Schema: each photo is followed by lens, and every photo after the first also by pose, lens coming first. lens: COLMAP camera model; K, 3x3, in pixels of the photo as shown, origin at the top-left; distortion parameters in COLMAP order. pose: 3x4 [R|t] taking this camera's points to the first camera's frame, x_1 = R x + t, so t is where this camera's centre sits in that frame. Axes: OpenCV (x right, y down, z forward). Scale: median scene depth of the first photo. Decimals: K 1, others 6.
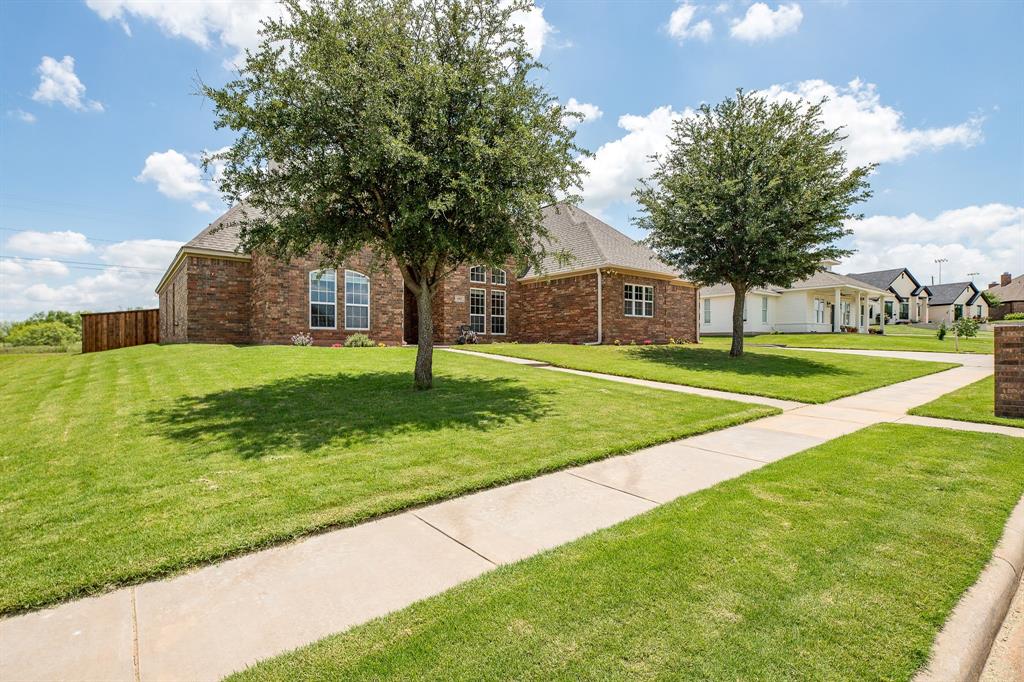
lens RADIAL K [[485.1, 0, 518.5], [0, 485.1, 342.8], [0, 0, 1]] dist [0.004164, -0.003194]
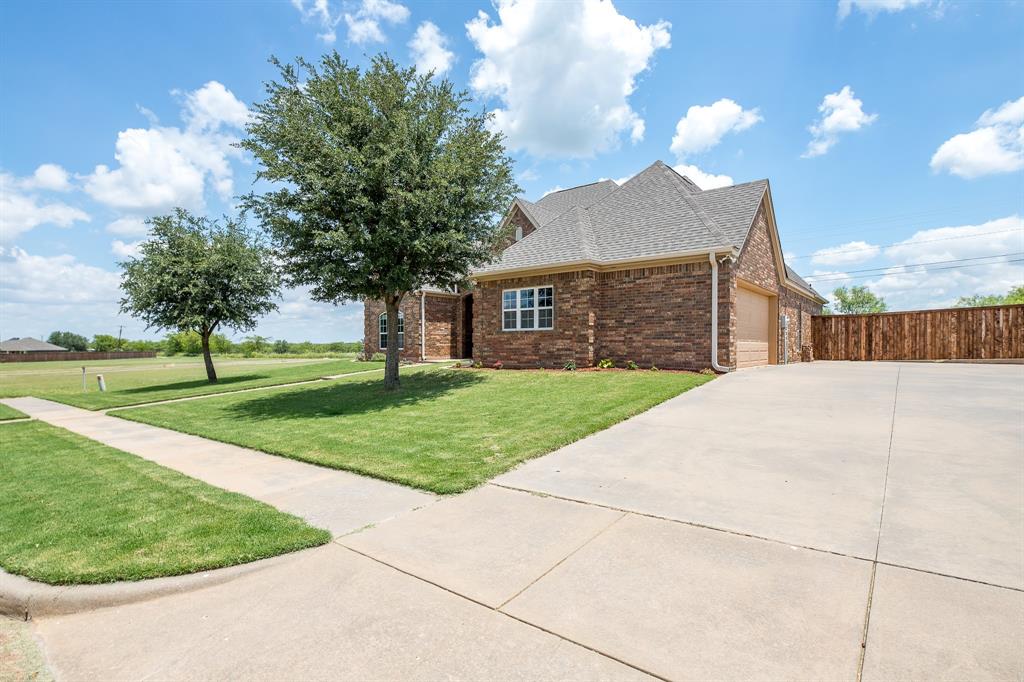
lens RADIAL K [[485.1, 0, 510.2], [0, 485.1, 343.9], [0, 0, 1]] dist [0.004164, -0.003194]
pose [[0.215186, -0.001755, -0.976571, 0.955650], [0.007083, 0.999975, -0.000236, -0.032169], [0.976547, -0.006866, 0.215193, 0.794791]]
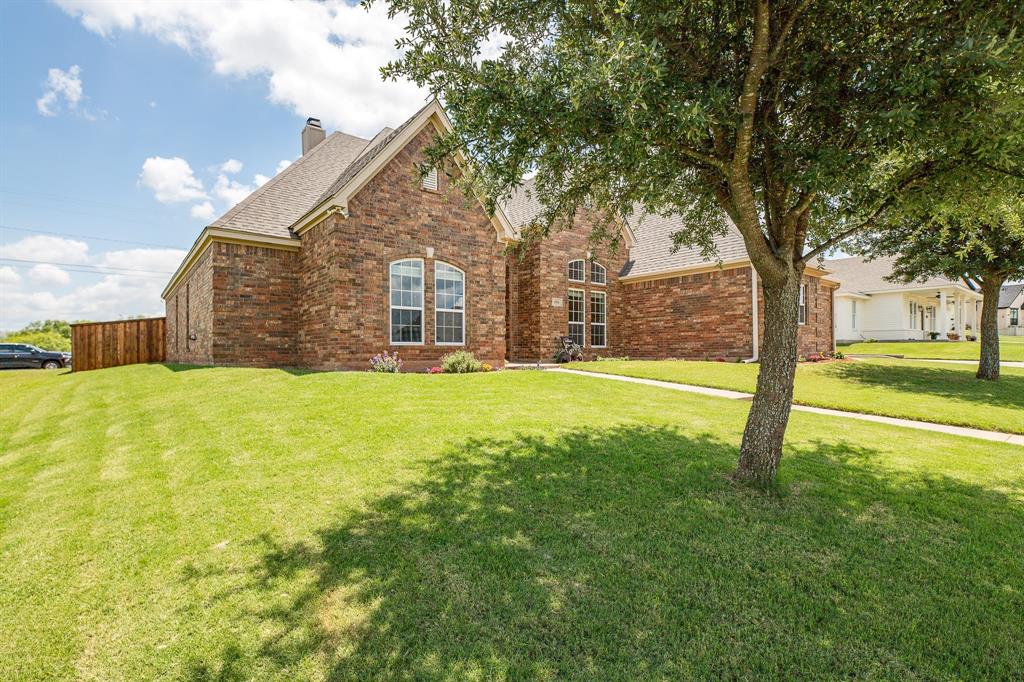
lens RADIAL K [[485.1, 0, 516.2], [0, 485.1, 336.4], [0, 0, 1]] dist [0.004164, -0.003194]
pose [[0.999980, -0.005157, -0.003679, -0.187255], [0.005059, 0.999645, -0.026148, -0.016533], [0.003812, 0.026129, 0.999651, 0.234689]]
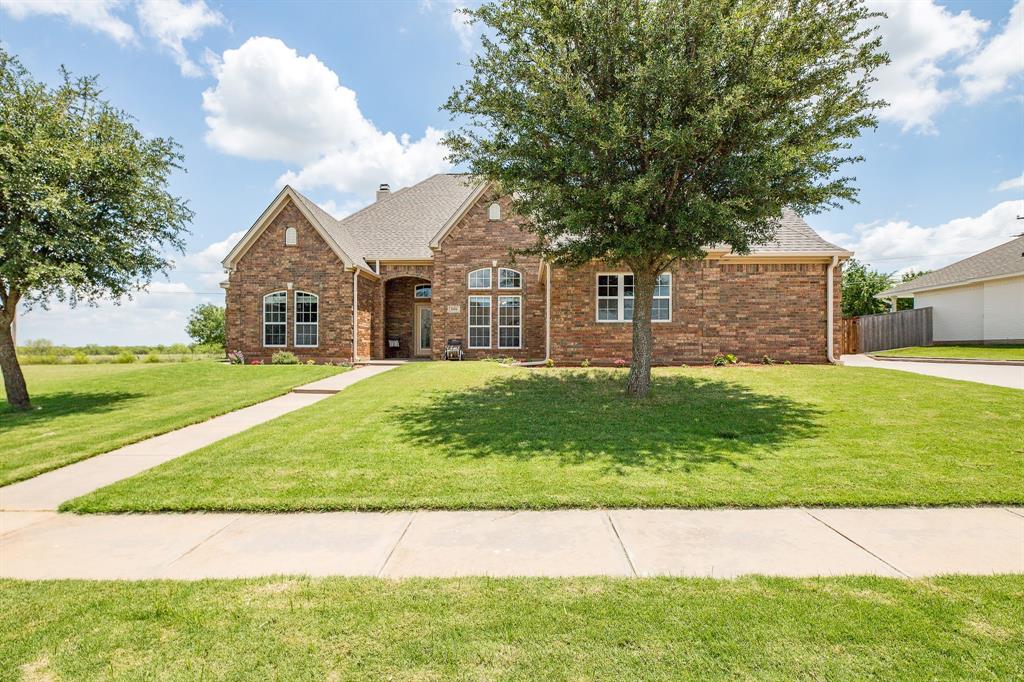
lens RADIAL K [[485.1, 0, 504.7], [0, 485.1, 343.9], [0, 0, 1]] dist [0.004164, -0.003194]
pose [[0.744914, -0.006402, -0.667129, 0.554177], [0.000085, 0.999955, -0.009502, -0.018663], [0.667160, 0.007022, 0.744881, 0.406152]]
